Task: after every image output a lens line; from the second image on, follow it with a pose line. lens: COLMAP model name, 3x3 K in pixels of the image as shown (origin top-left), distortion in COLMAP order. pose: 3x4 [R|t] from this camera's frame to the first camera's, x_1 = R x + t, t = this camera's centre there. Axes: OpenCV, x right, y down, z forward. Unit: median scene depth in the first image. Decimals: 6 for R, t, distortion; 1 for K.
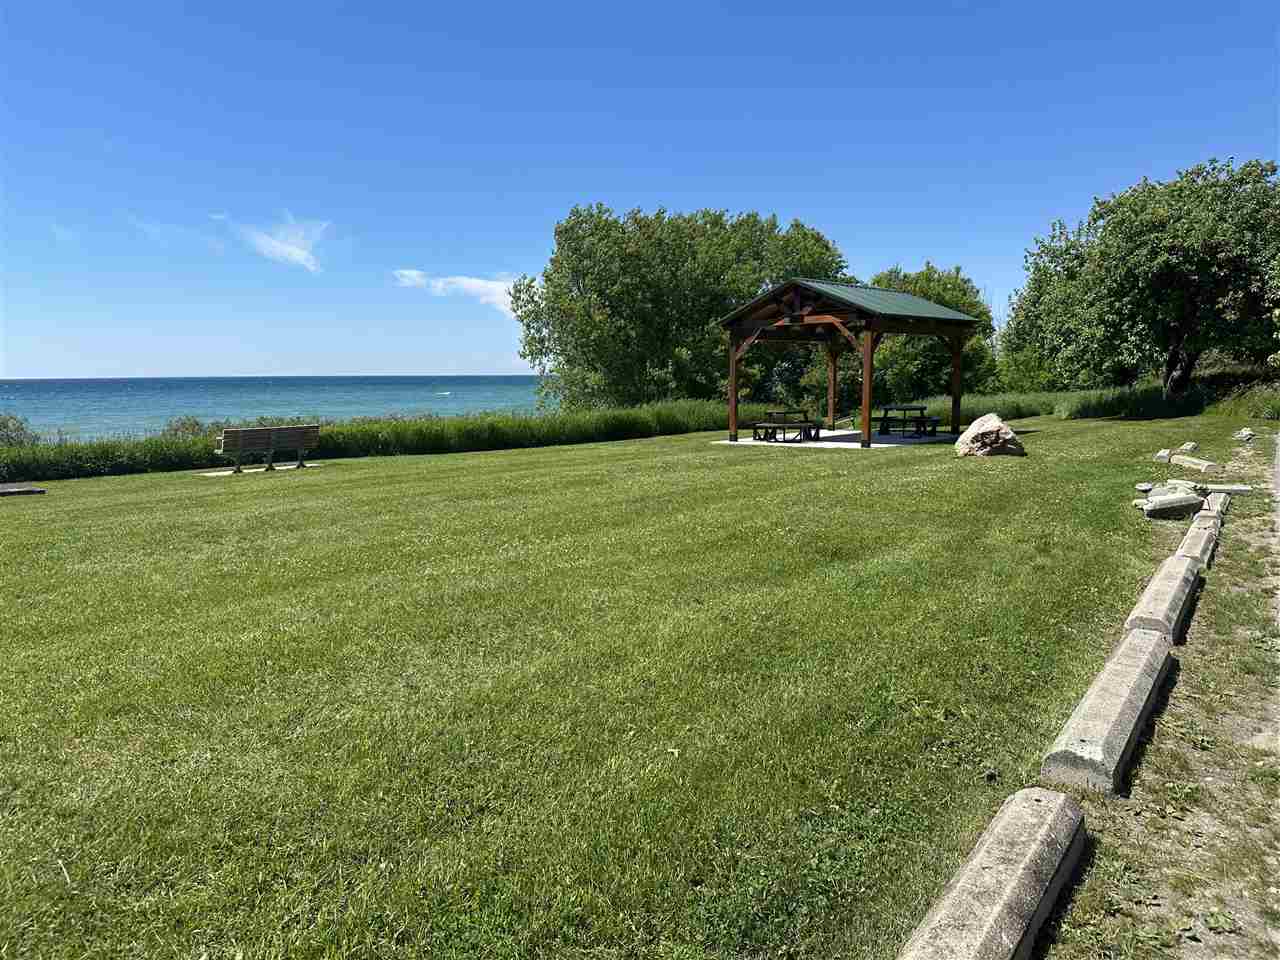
lens RADIAL K [[889.9, 0, 640.0], [0, 889.9, 480.0], [0, 0, 1]] dist [0.066595, -0.091764]
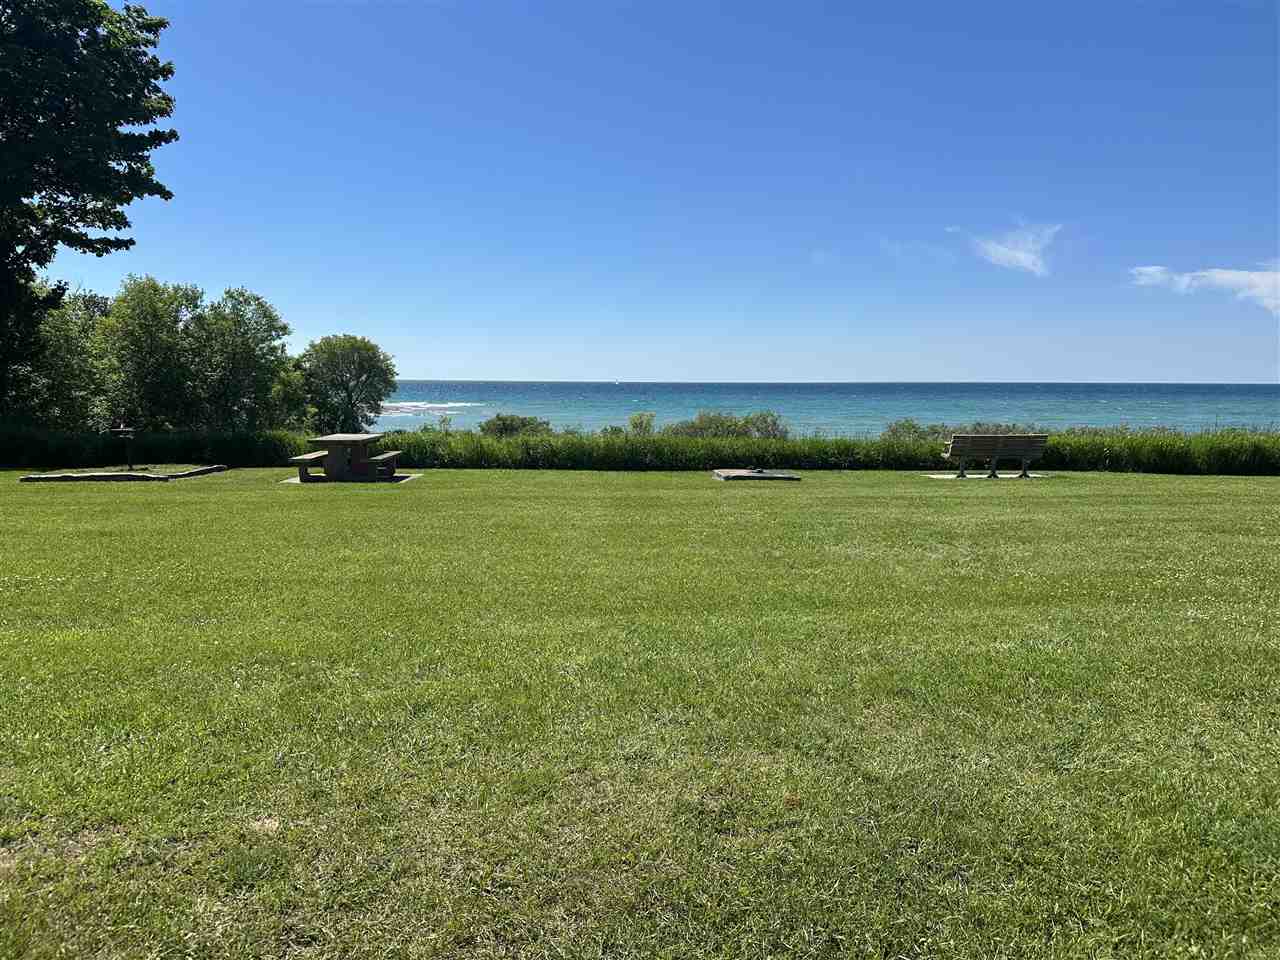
lens RADIAL K [[889.9, 0, 640.0], [0, 889.9, 480.0], [0, 0, 1]] dist [0.066595, -0.091764]
pose [[0.731116, 0.089050, -0.676417, -0.027188], [-0.093579, 0.995164, 0.029866, -0.001410], [0.675805, 0.041462, 0.735913, -0.008346]]
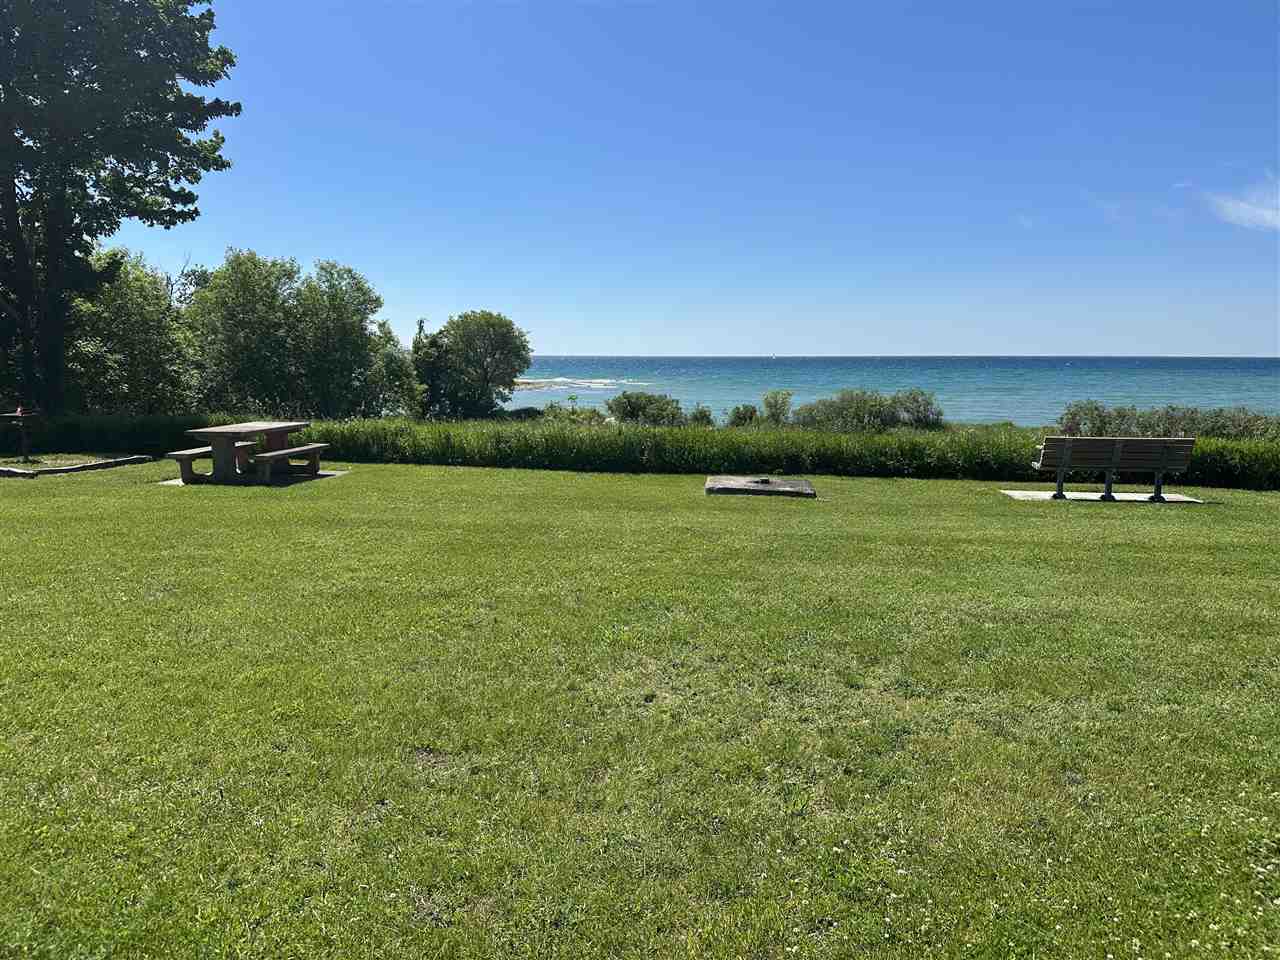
lens RADIAL K [[889.9, 0, 640.0], [0, 889.9, 480.0], [0, 0, 1]] dist [0.066595, -0.091764]
pose [[0.580467, 0.124110, -0.804770, -0.093135], [-0.105353, 0.991456, 0.076911, -0.053909], [0.807439, 0.040141, 0.588583, 0.416628]]
